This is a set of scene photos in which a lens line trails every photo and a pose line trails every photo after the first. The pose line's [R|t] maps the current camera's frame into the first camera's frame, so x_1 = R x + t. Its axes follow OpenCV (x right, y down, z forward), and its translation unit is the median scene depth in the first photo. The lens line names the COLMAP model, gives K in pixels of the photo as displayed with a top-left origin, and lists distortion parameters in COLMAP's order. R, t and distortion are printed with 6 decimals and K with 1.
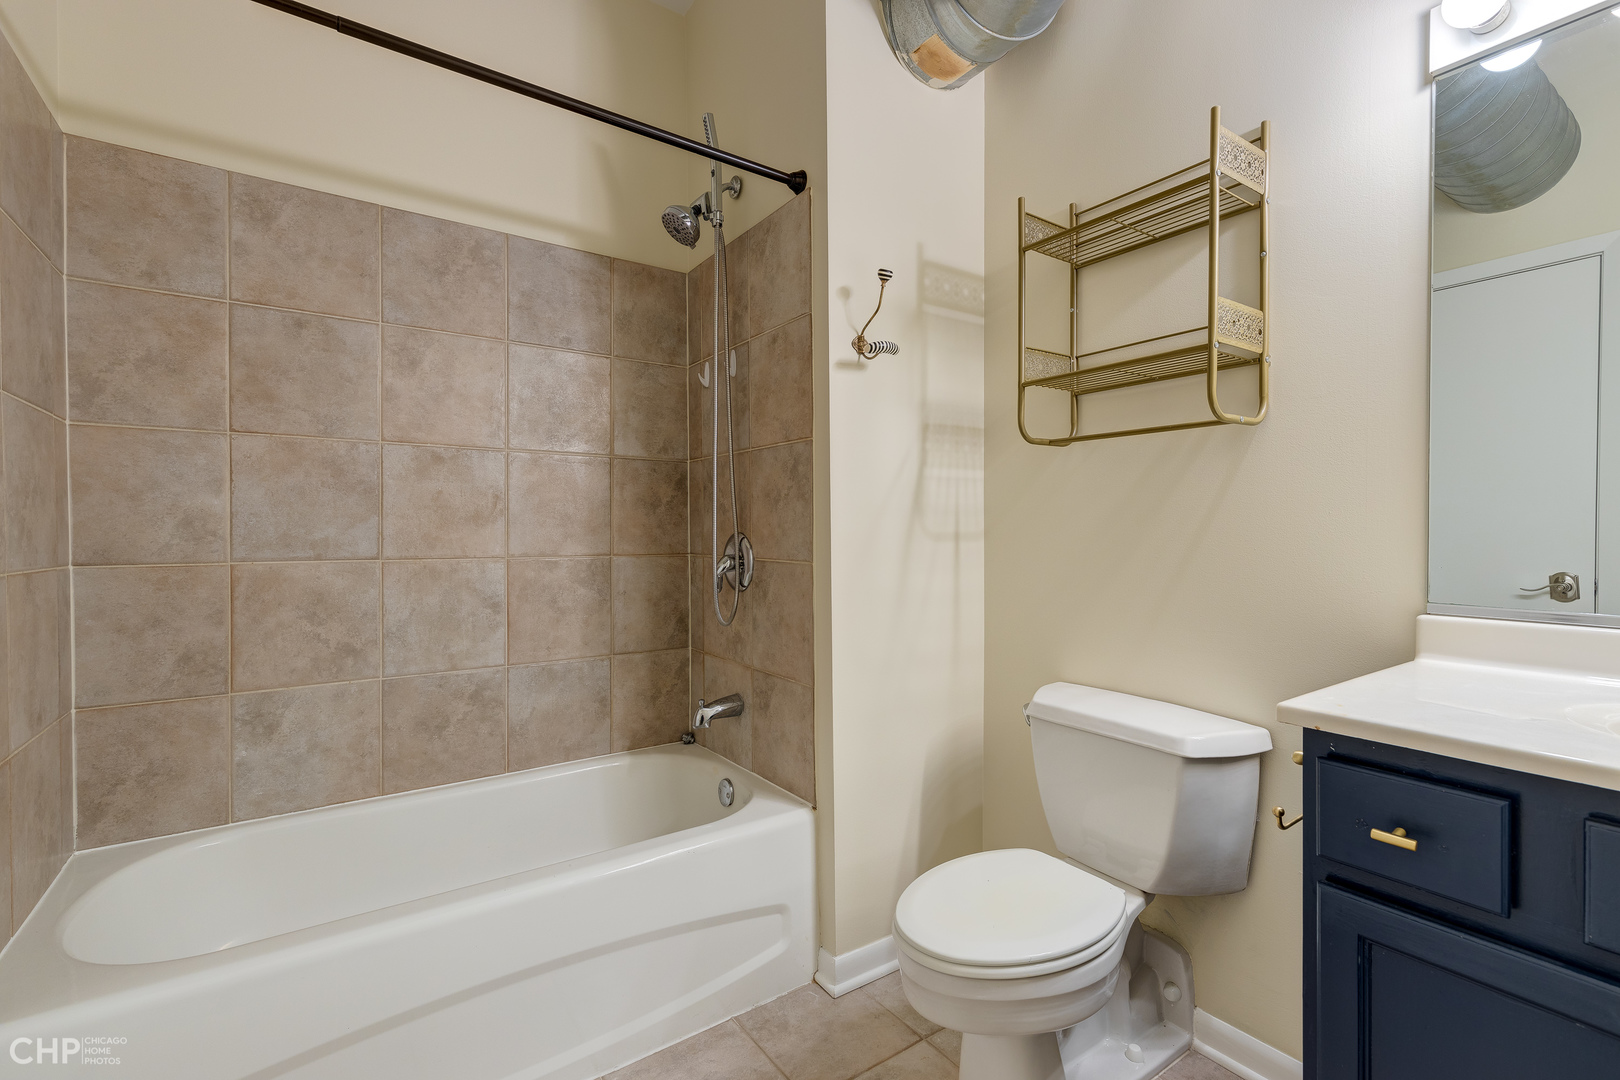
lens RADIAL K [[721.4, 0, 804.5], [0, 721.4, 534.6], [0, 0, 1]] dist [0.001460, -0.000206]
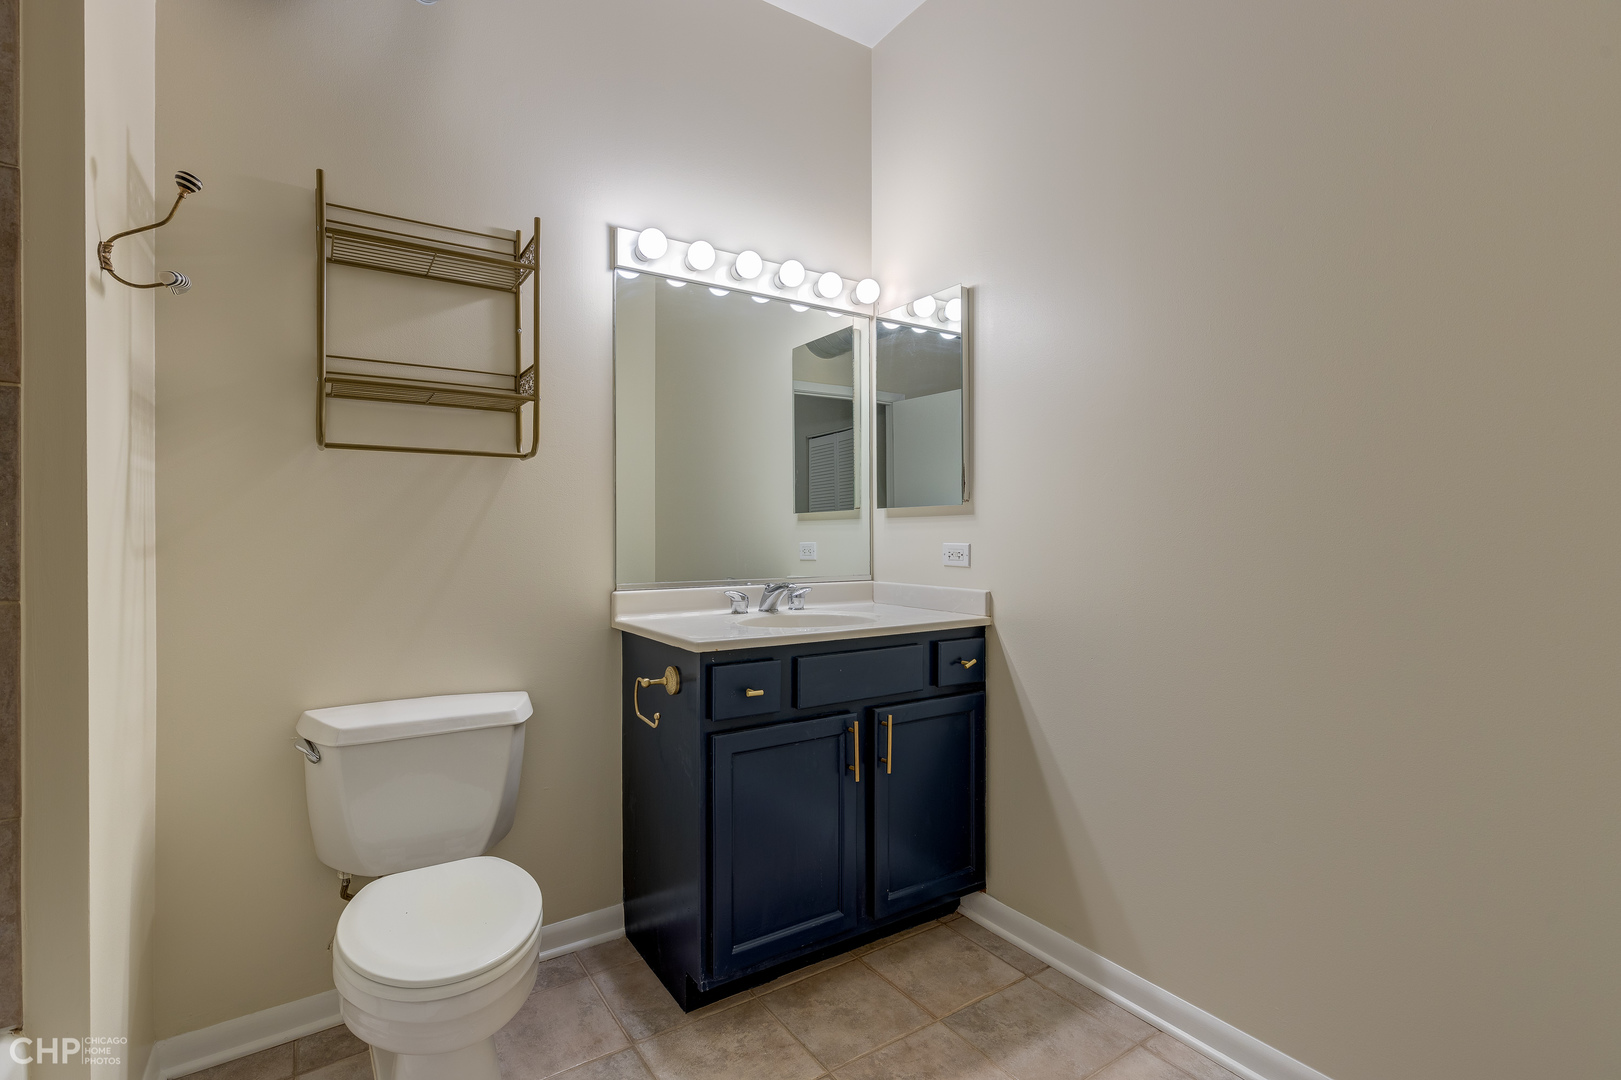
lens RADIAL K [[753.0, 0, 810.5], [0, 753.0, 540.0], [0, 0, 1]] dist [-0.001412, -0.000097]
pose [[0.020454, -0.001599, 0.999790, -0.578916], [0.011650, 0.999931, 0.001361, -0.003169], [-0.999723, 0.011620, 0.020471, 0.358578]]
